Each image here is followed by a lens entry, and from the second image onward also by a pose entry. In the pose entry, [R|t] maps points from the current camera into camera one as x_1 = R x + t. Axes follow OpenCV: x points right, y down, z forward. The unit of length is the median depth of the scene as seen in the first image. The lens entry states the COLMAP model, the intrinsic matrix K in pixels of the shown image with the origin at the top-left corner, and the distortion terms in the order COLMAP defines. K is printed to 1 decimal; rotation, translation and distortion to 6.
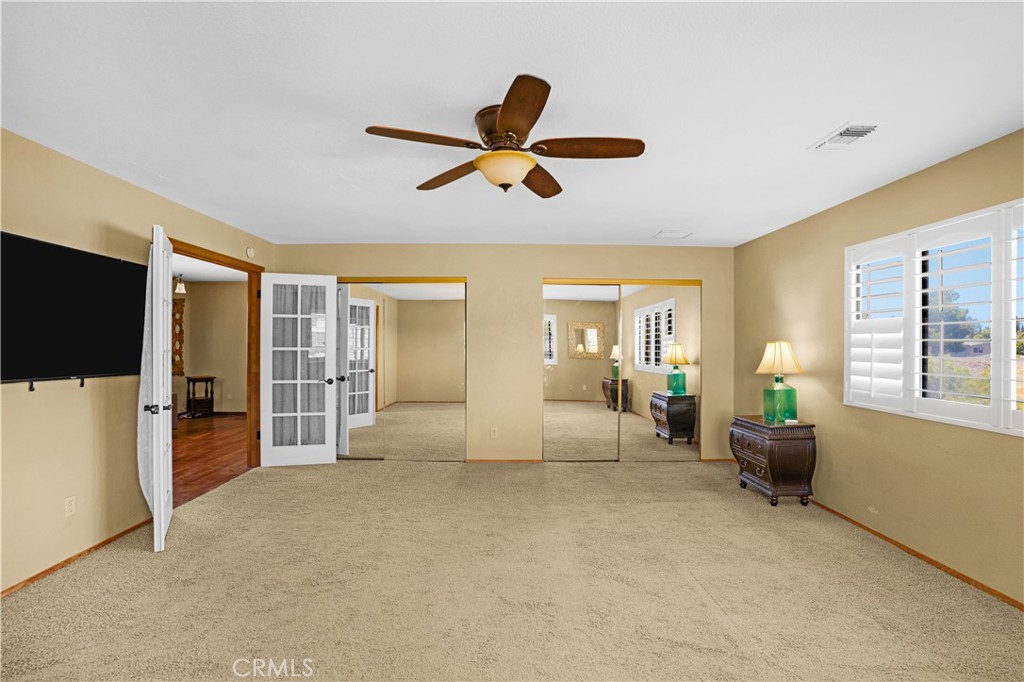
lens RADIAL K [[502.3, 0, 511.2], [0, 502.3, 345.1], [0, 0, 1]] dist [-0.070737, 0.031698]
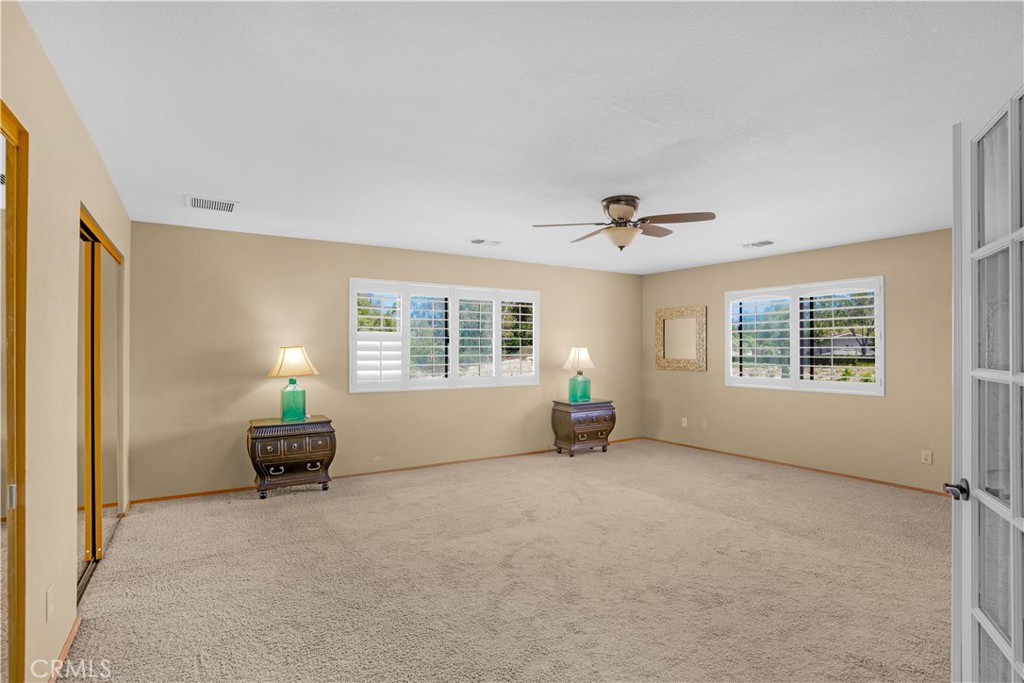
lens RADIAL K [[502.3, 0, 511.2], [0, 502.3, 345.6], [0, 0, 1]] dist [-0.070737, 0.031698]
pose [[-0.519106, -0.001570, 0.854709, -0.800852], [-0.000561, 0.999999, 0.001497, -0.013405], [-0.854710, 0.000298, -0.519106, 1.456230]]
